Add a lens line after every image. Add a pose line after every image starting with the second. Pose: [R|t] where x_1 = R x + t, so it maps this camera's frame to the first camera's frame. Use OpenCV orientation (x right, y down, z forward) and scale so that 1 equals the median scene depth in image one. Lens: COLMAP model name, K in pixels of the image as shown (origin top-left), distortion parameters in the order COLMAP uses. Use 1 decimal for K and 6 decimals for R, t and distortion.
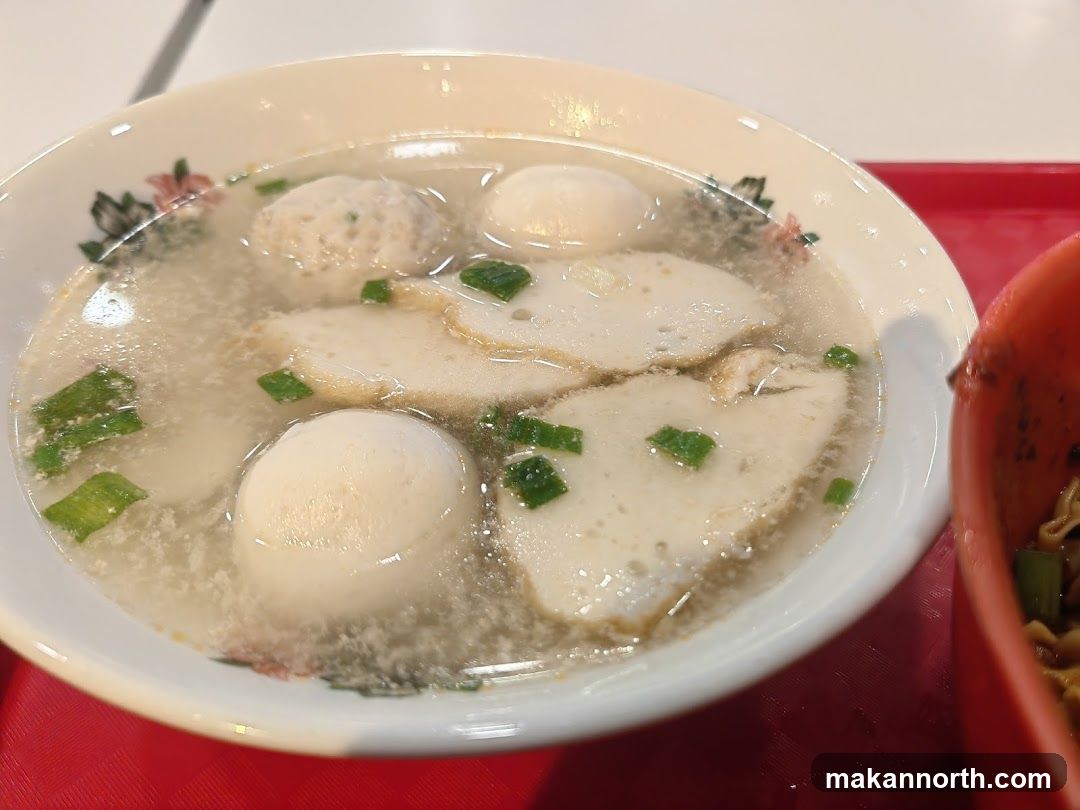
lens RADIAL K [[917.2, 0, 540.0], [0, 917.2, 405.0], [0, 0, 1]] dist [-0.015498, -0.015649]
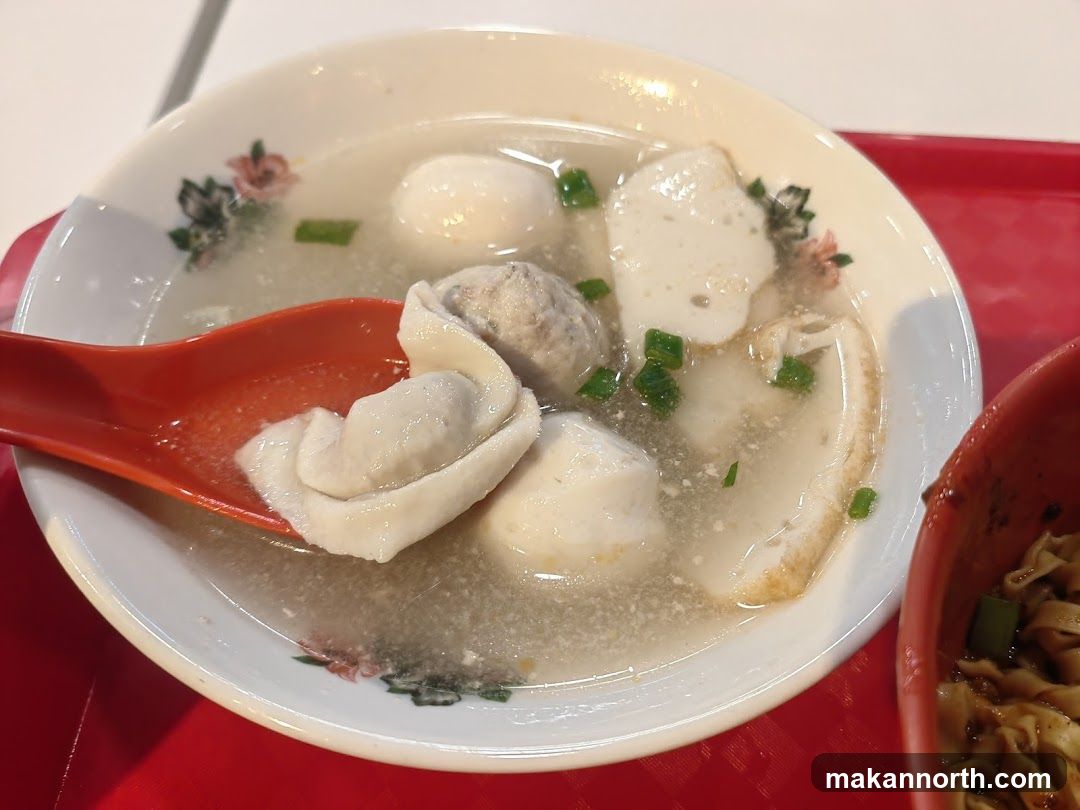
lens RADIAL K [[917.2, 0, 540.0], [0, 917.2, 405.0], [0, 0, 1]] dist [-0.015498, -0.015649]
pose [[0.996715, 0.070818, -0.039297, -0.002181], [-0.062861, 0.982381, 0.176000, -0.183871], [0.051069, -0.172952, 0.983605, -0.088247]]
